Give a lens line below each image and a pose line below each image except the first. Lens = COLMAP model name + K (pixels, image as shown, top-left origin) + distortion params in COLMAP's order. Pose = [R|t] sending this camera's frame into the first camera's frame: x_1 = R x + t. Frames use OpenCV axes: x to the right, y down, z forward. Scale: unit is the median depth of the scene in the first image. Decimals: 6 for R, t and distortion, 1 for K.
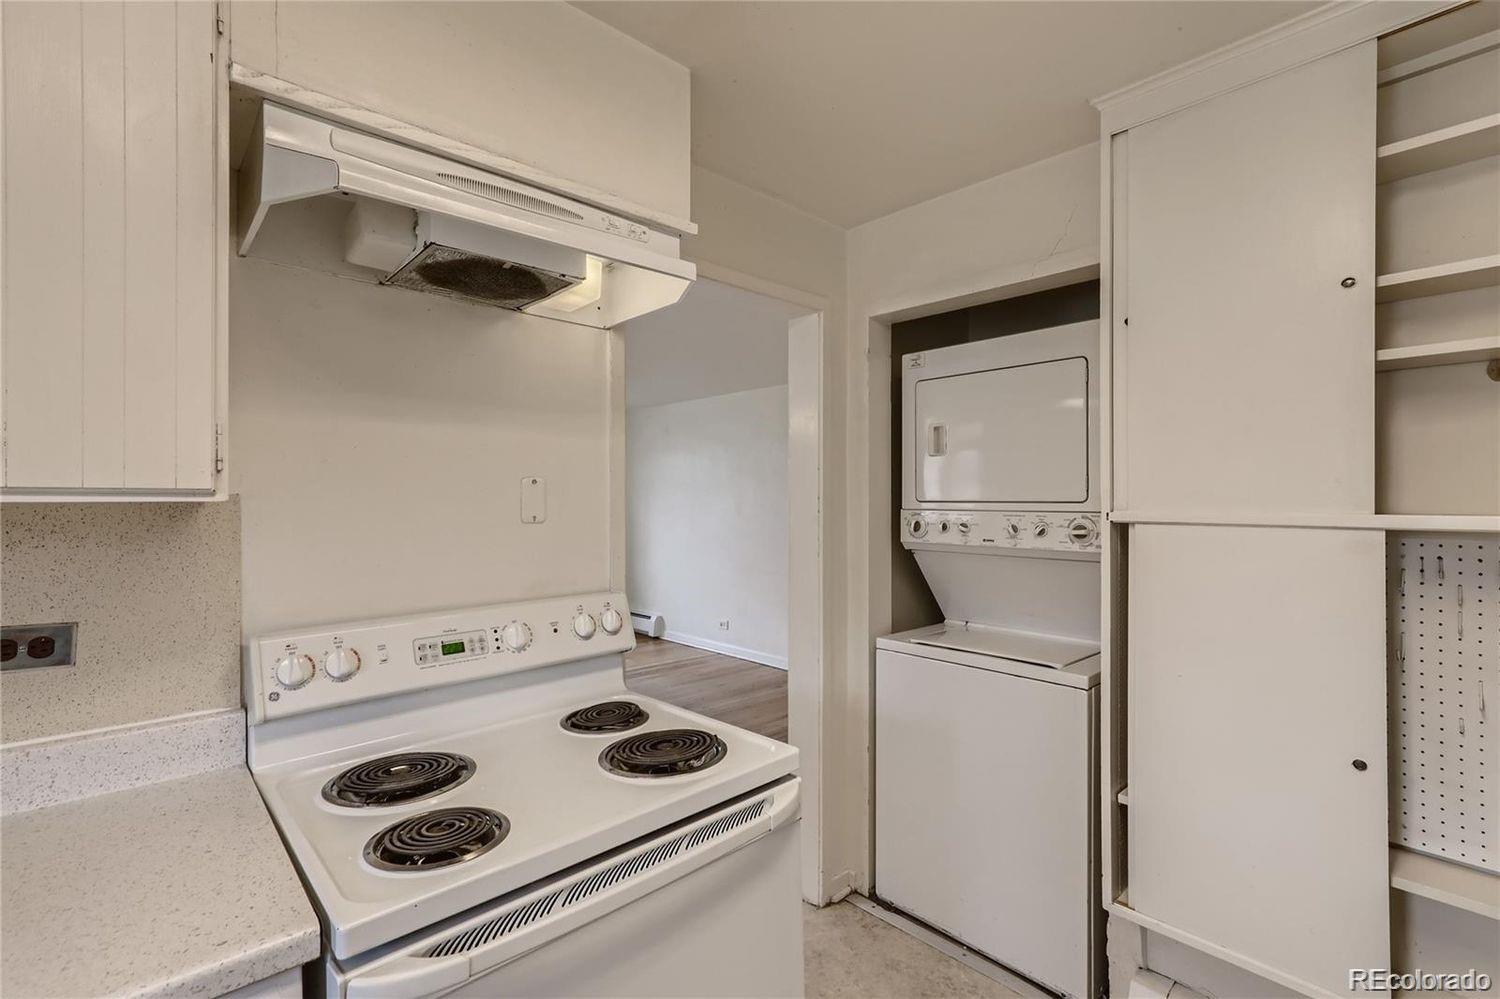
lens RADIAL K [[661.1, 0, 747.9], [0, 661.1, 494.6], [0, 0, 1]] dist [-0.003585, 0.000729]
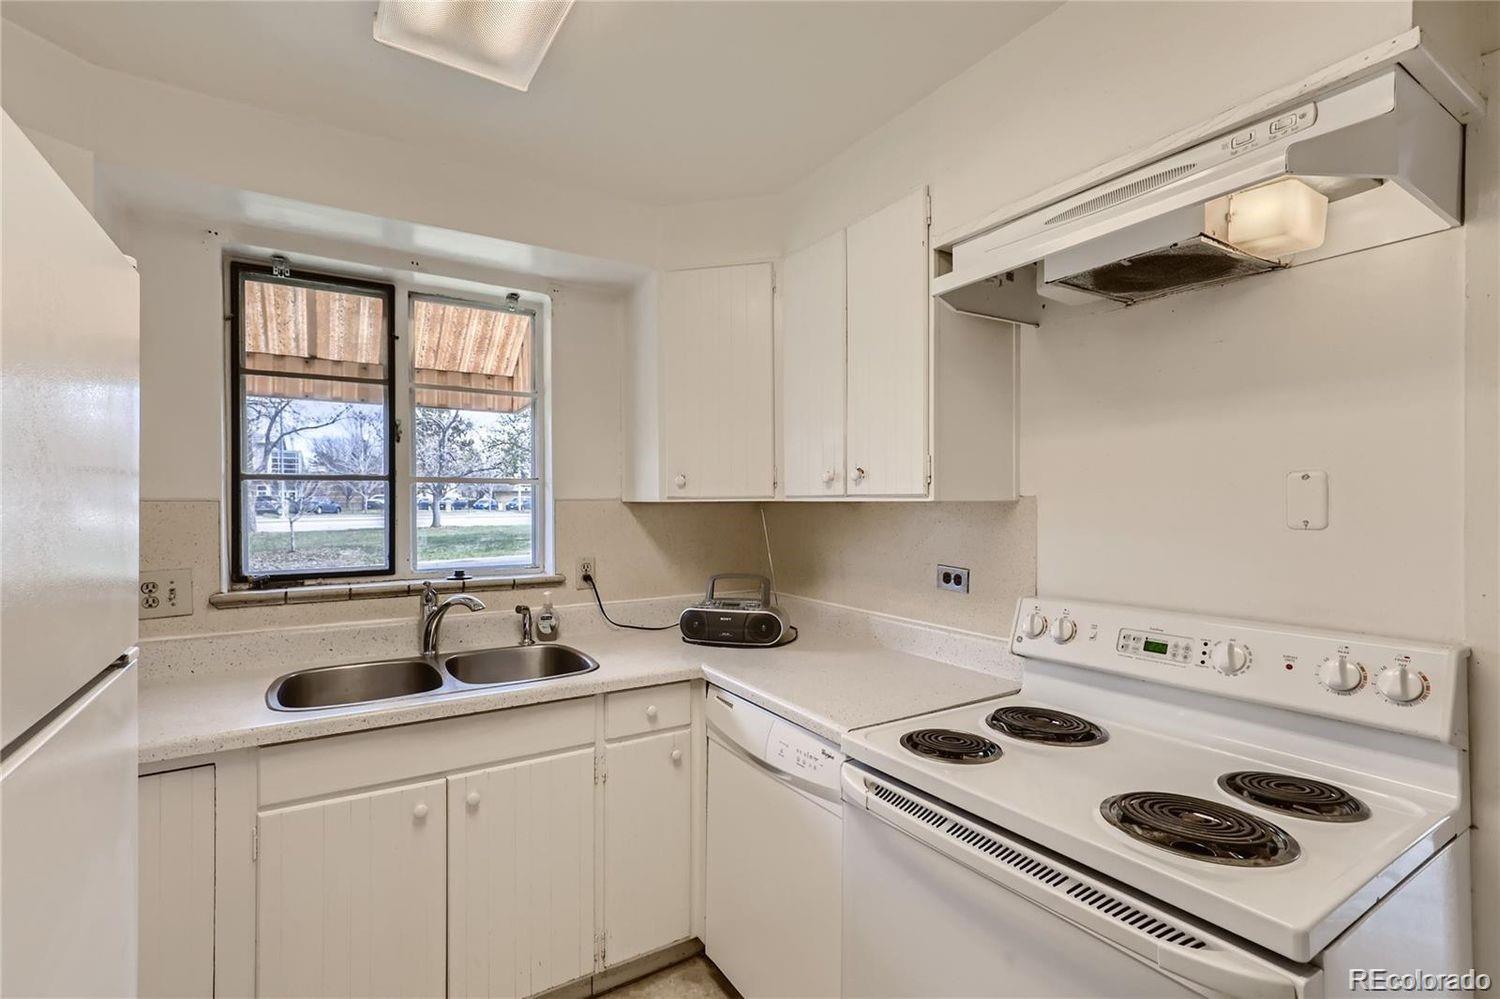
lens RADIAL K [[661.1, 0, 742.5], [0, 661.1, 503.4], [0, 0, 1]] dist [-0.003585, 0.000729]
pose [[-0.165473, 0.009253, -0.986171, 0.679916], [0.011781, 0.999903, 0.007405, -0.001701], [0.986144, -0.010393, -0.165566, 0.572203]]
